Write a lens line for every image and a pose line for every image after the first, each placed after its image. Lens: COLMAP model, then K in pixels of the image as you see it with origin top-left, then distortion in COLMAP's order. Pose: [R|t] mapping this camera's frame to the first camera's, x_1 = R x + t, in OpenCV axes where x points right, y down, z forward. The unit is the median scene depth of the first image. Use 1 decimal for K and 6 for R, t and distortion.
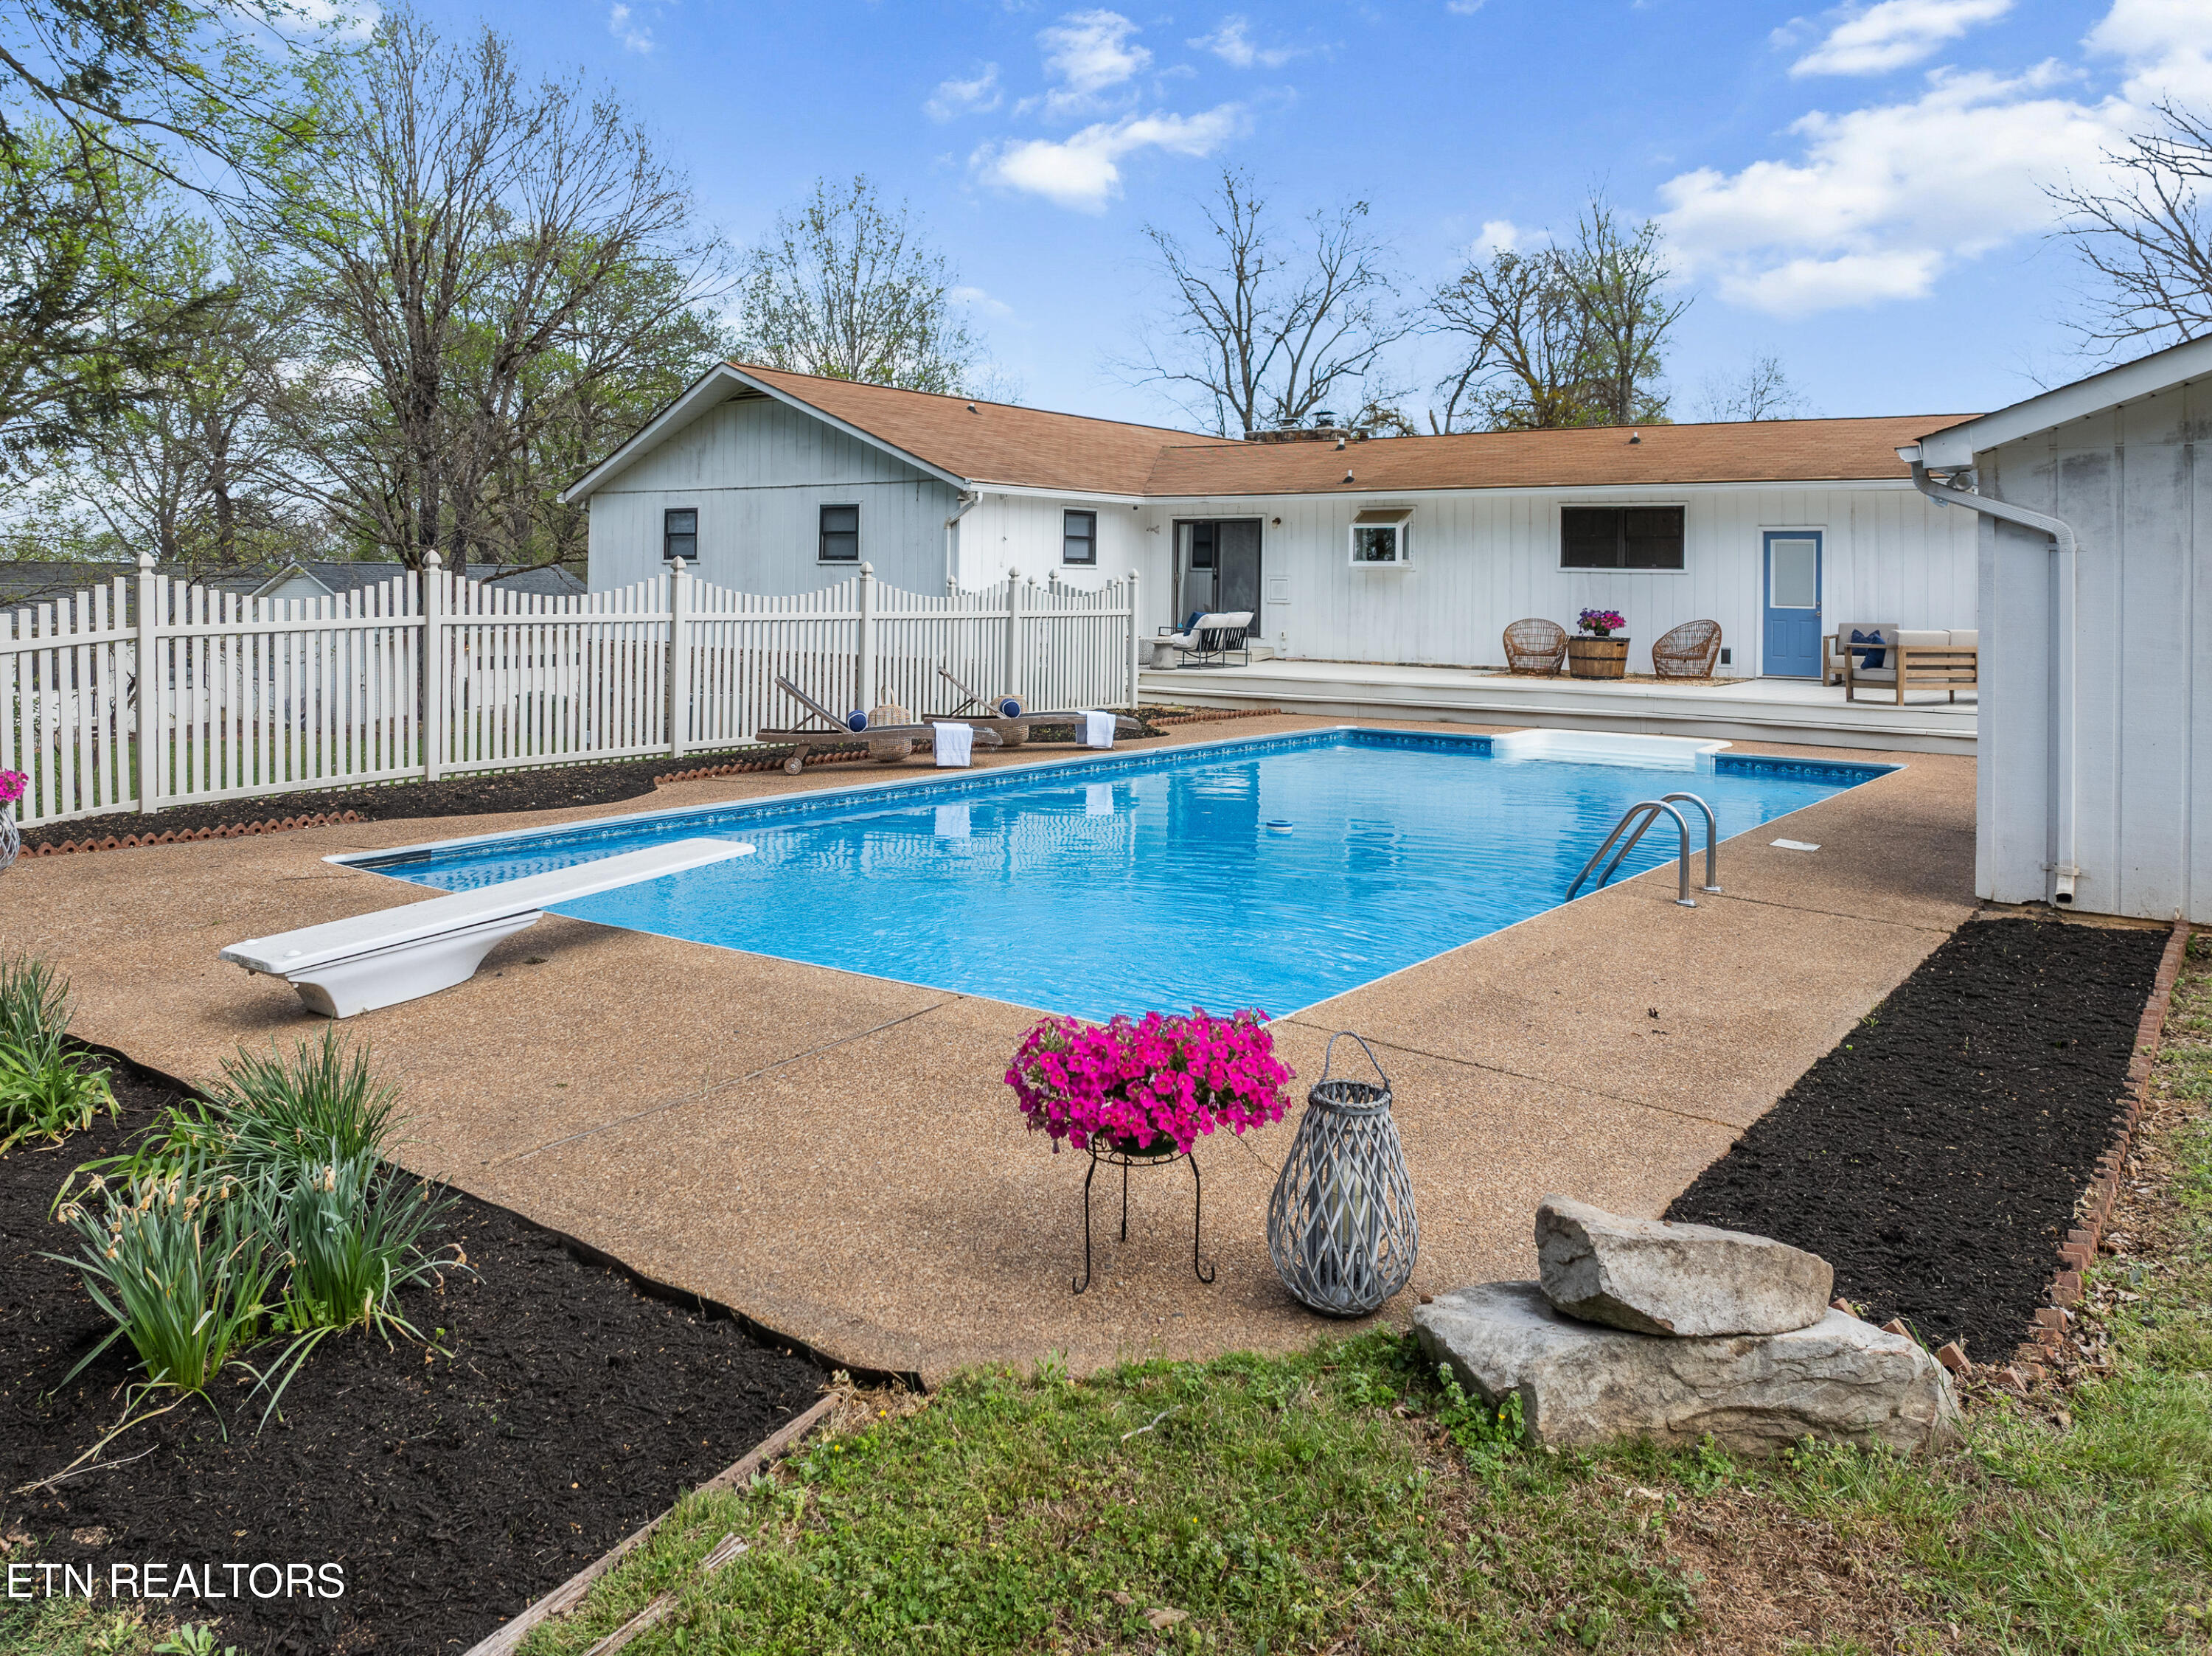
lens RADIAL K [[1625.1, 0, 1102.8], [0, 1625.1, 580.4], [0, 0, 1]] dist [-0.025374, -0.006845]
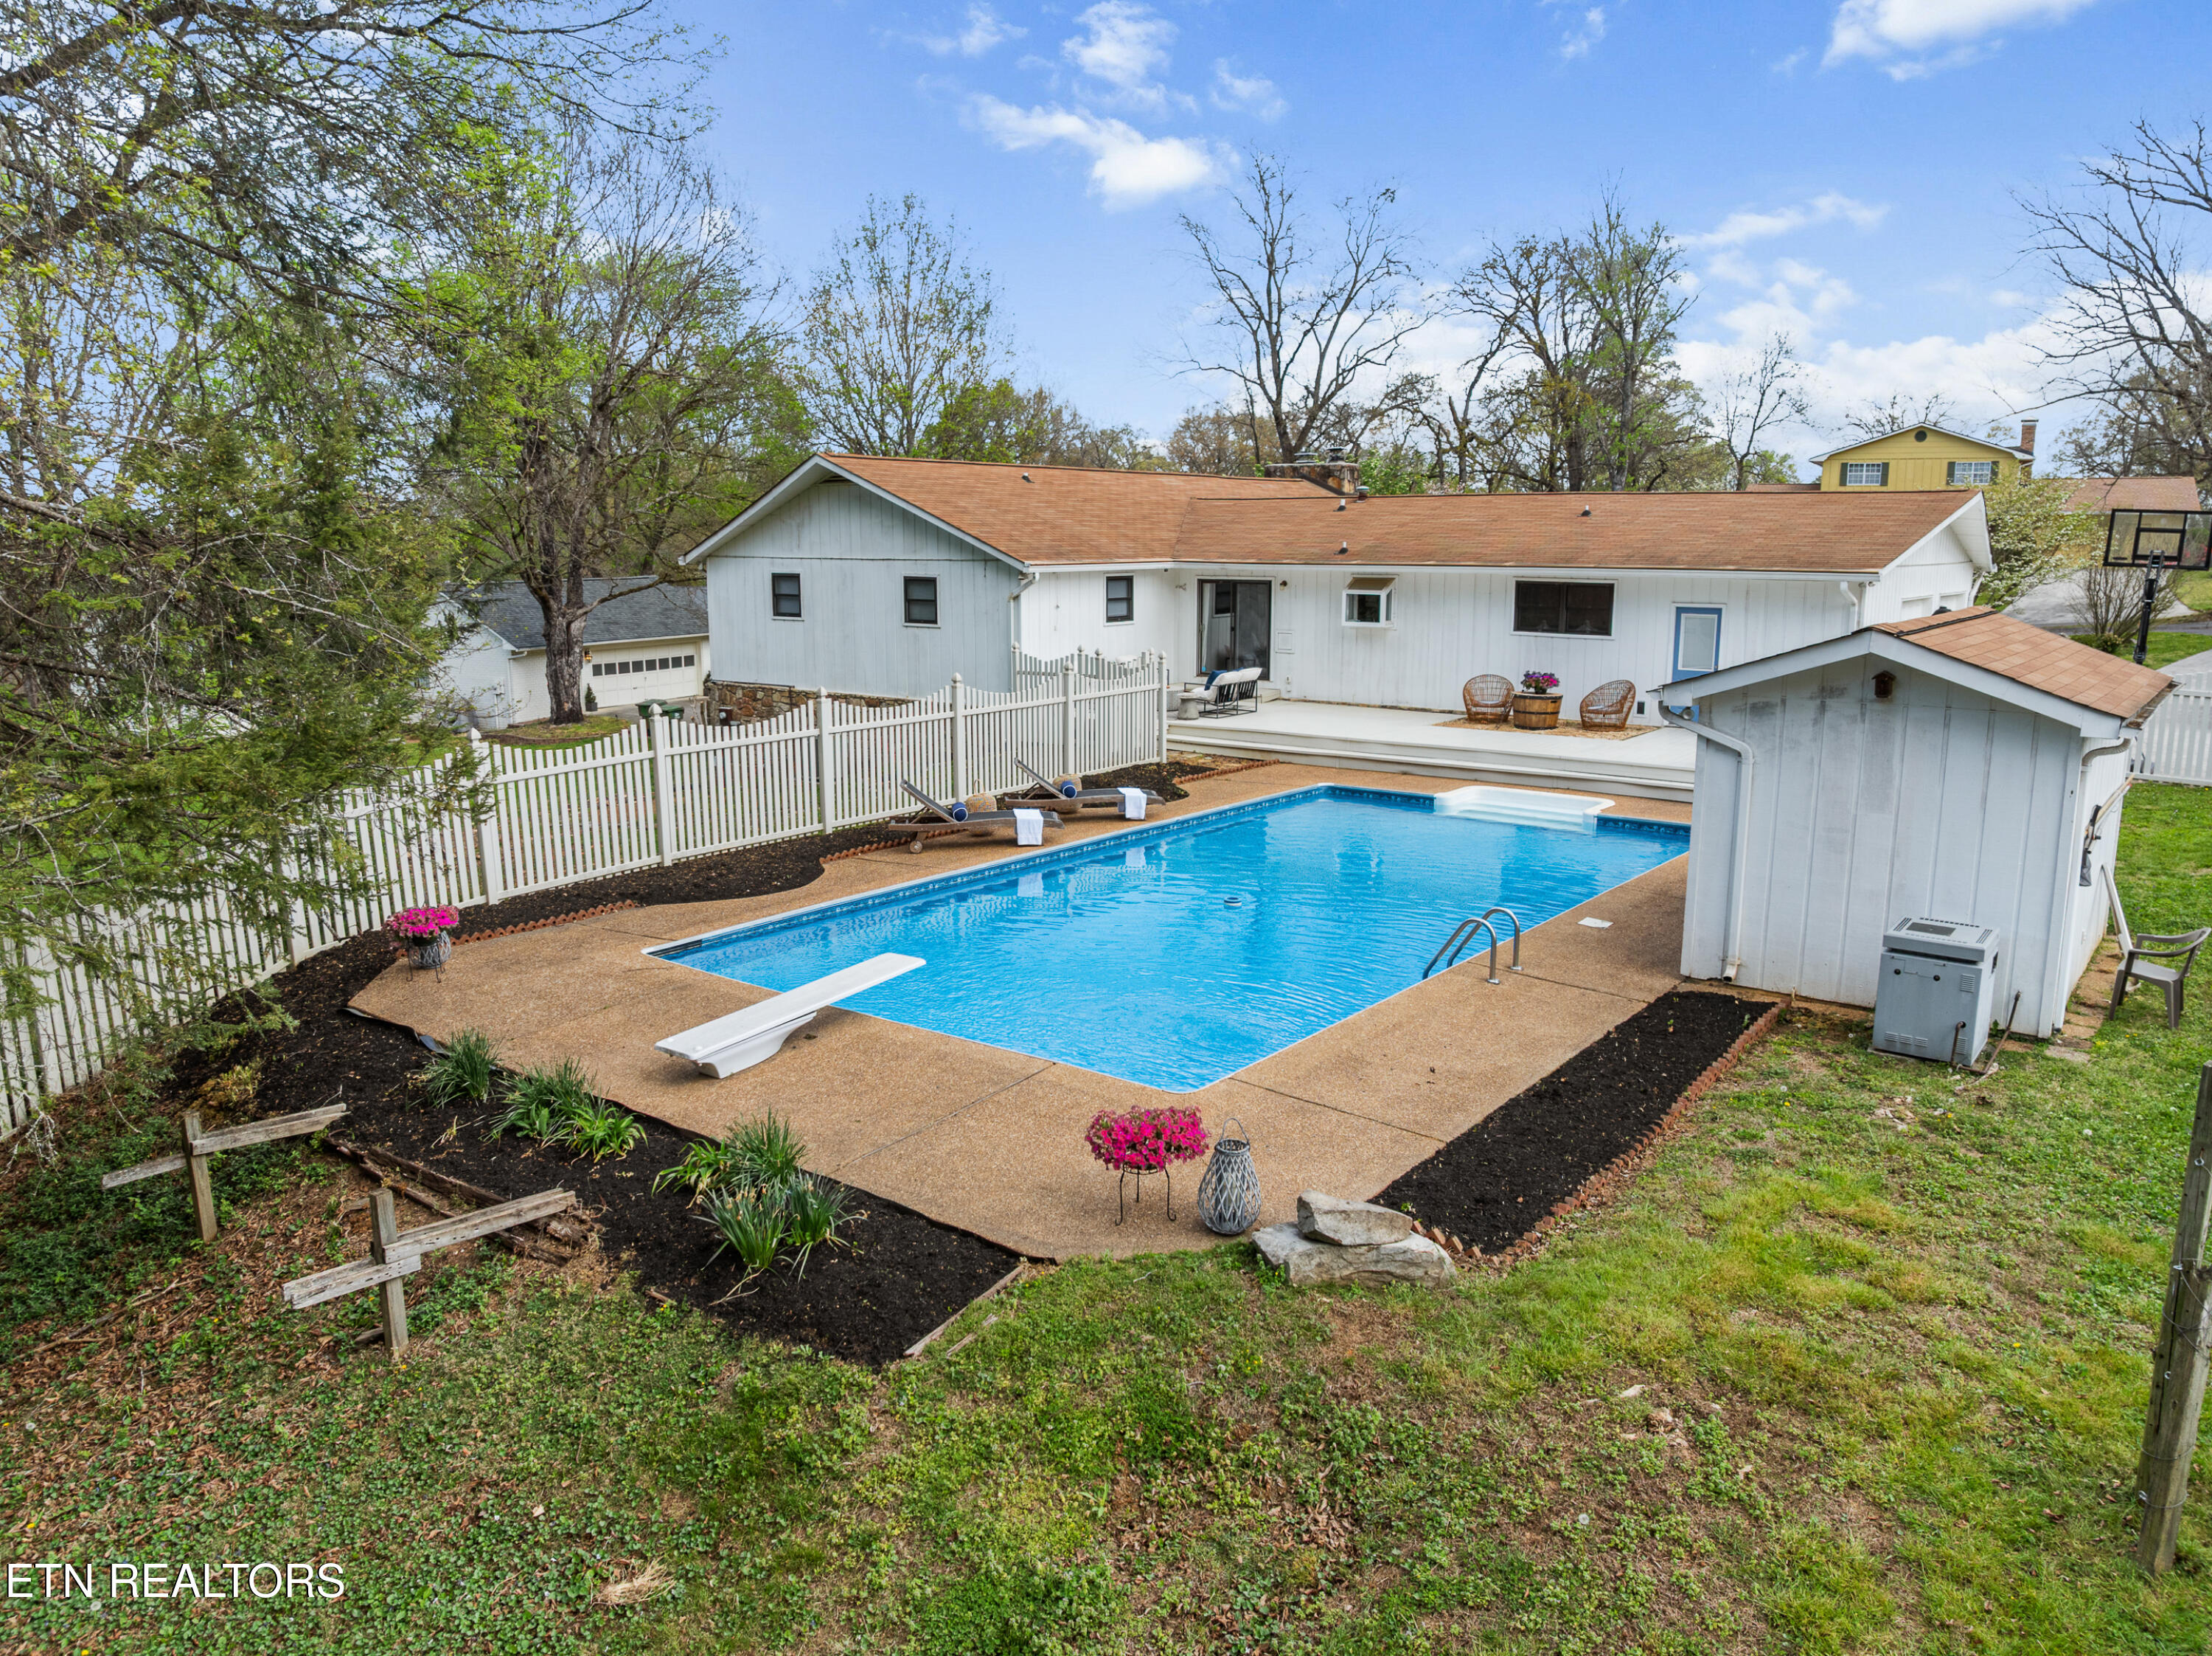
lens RADIAL K [[1552.0, 0, 1106.0], [0, 1552.0, 828.0], [0, 0, 1]] dist [-0.033574, -0.003188]
pose [[0.999578, -0.010456, -0.027084, 0.006168], [0.015467, 0.981270, 0.192014, -0.098560], [0.024569, -0.192352, 0.981018, -0.193817]]
